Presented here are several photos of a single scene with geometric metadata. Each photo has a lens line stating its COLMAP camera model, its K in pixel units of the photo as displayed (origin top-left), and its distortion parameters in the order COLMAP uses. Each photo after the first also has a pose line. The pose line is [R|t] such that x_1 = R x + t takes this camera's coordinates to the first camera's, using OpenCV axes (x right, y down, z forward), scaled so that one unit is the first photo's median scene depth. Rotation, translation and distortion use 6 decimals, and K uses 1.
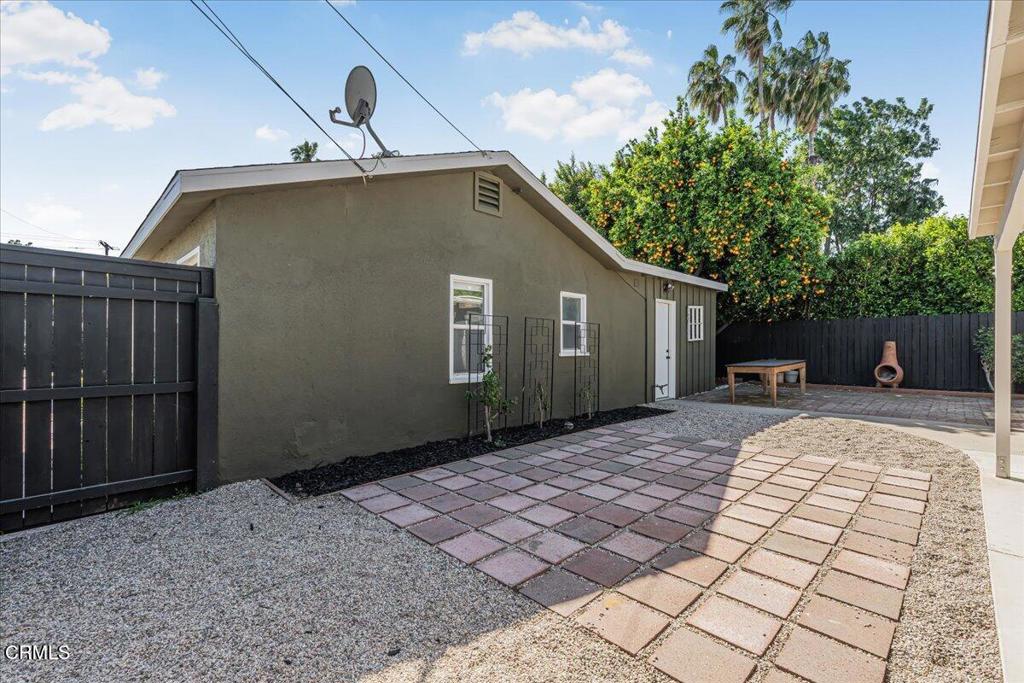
lens RADIAL K [[448.9, 0, 519.4], [0, 448.9, 346.4], [0, 0, 1]] dist [0.001853, -0.000068]
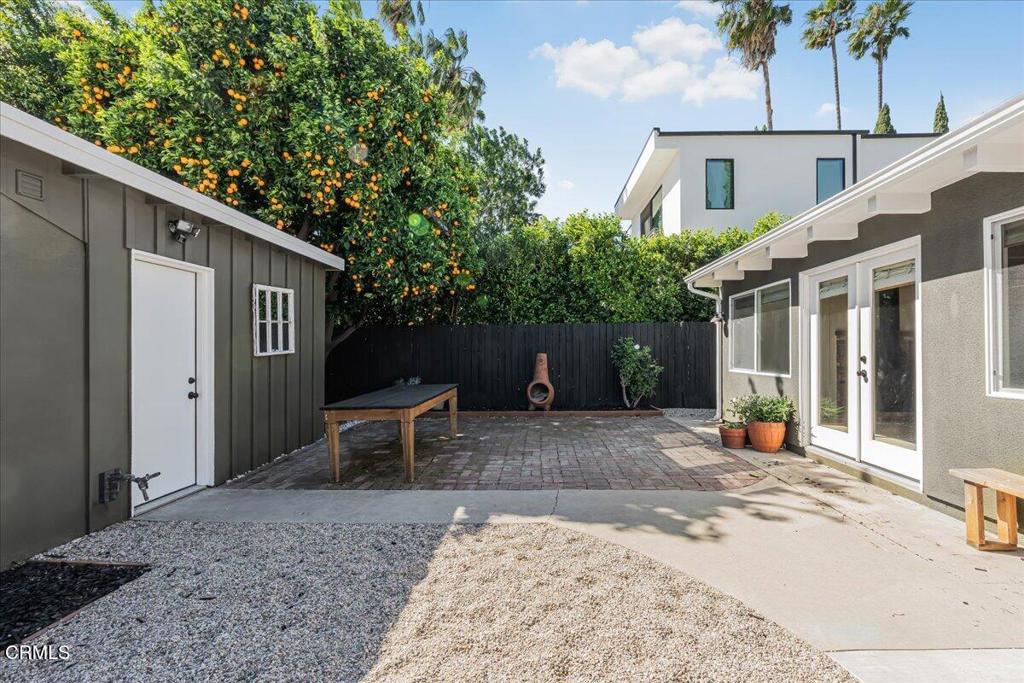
lens RADIAL K [[448.9, 0, 519.4], [0, 448.9, 346.4], [0, 0, 1]] dist [0.001853, -0.000068]
pose [[0.747475, 0.003892, 0.664278, 0.245803], [0.007395, 0.999872, -0.014180, -0.012606], [-0.664248, 0.015512, 0.747351, 0.408283]]
